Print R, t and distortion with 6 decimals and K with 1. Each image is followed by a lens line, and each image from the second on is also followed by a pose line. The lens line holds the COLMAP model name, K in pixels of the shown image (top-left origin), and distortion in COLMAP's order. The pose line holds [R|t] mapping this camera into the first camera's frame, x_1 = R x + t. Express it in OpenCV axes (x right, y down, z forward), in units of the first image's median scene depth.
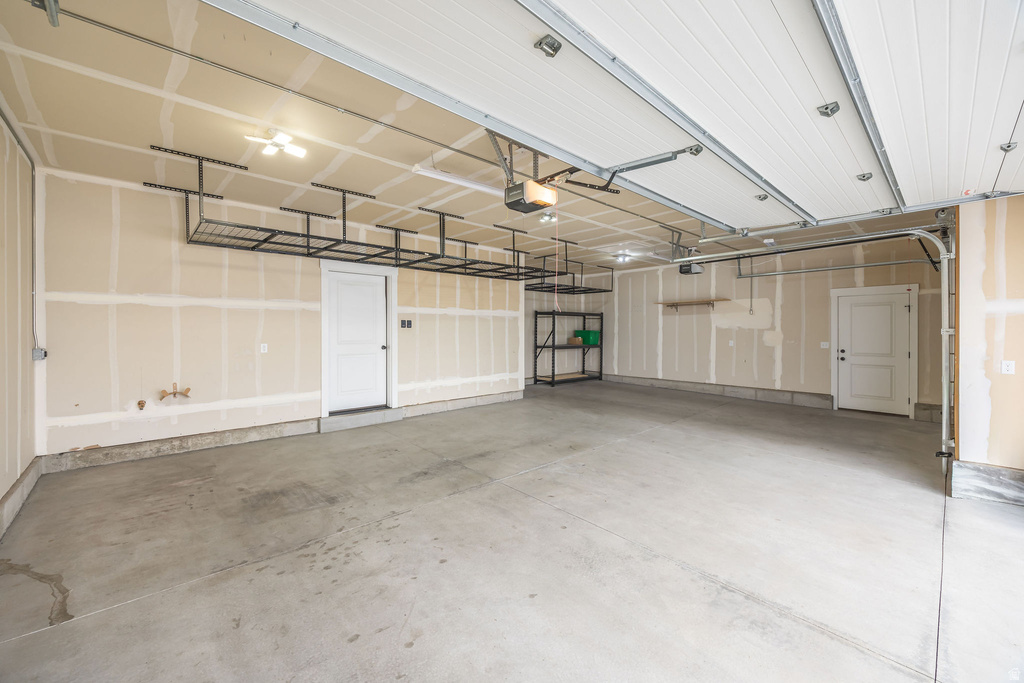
lens RADIAL K [[400.3, 0, 512.5], [0, 400.3, 333.6], [0, 0, 1]] dist [-0.006387, 0.000248]
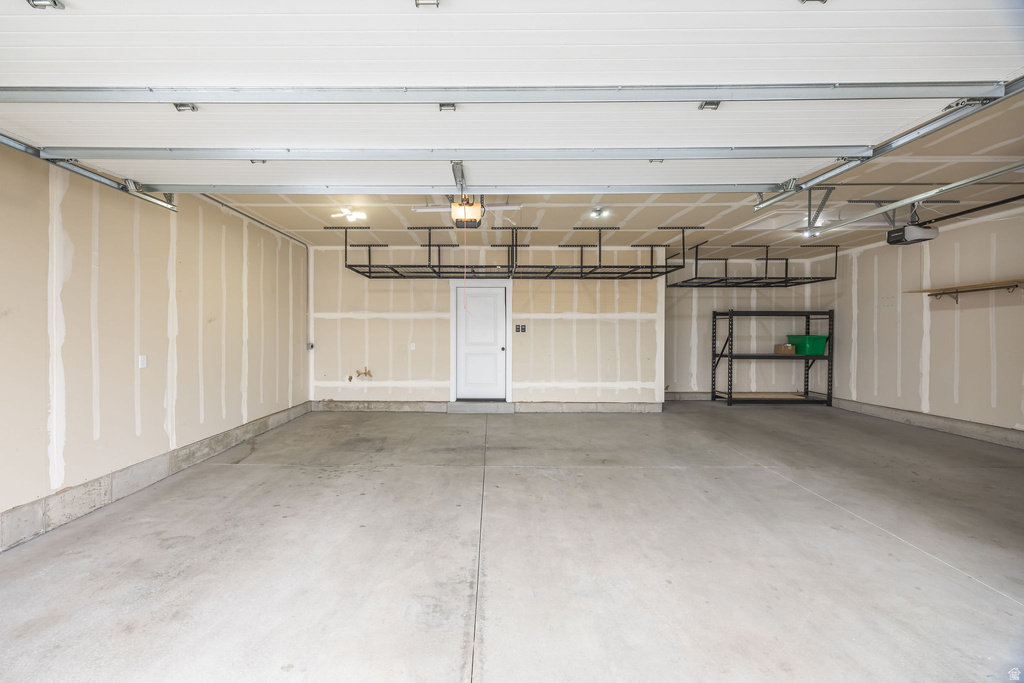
lens RADIAL K [[431.2, 0, 509.4], [0, 431.2, 340.2], [0, 0, 1]] dist [-0.004406, 0.000147]
pose [[0.721627, 0.007560, -0.692240, 0.663578], [-0.008682, 0.999961, 0.001869, 0.007992], [0.692227, 0.004661, 0.721664, 0.133254]]
